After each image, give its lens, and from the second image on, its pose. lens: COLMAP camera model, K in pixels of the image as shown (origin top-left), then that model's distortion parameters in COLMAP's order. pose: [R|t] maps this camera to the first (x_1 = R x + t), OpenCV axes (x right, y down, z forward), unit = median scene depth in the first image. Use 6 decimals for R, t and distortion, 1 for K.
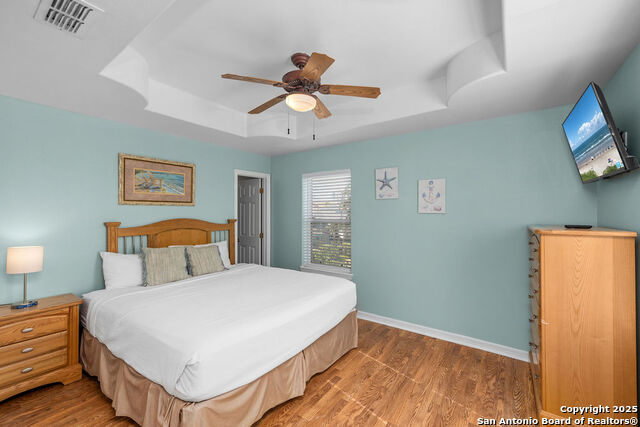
lens RADIAL K [[267.6, 0, 318.6], [0, 267.6, 210.5], [0, 0, 1]] dist [0.000622, 0.000032]
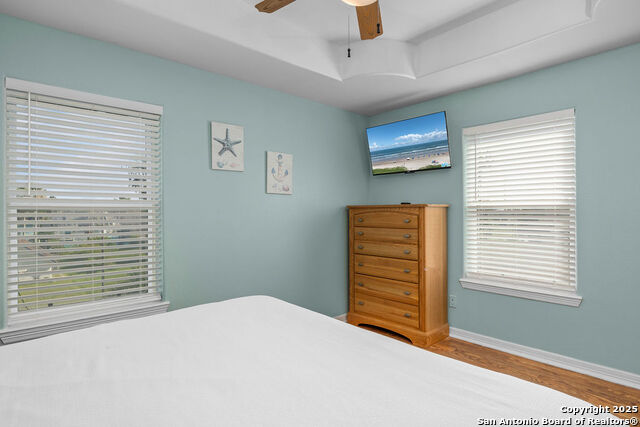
lens RADIAL K [[348.6, 0, 320.3], [0, 348.6, 212.8], [0, 0, 1]] dist [-0.000750, -0.000054]
pose [[0.215925, -0.003616, 0.976403, -0.559595], [-0.002736, 0.999987, 0.004308, 0.059592], [-0.976406, -0.003602, 0.215913, 0.606148]]
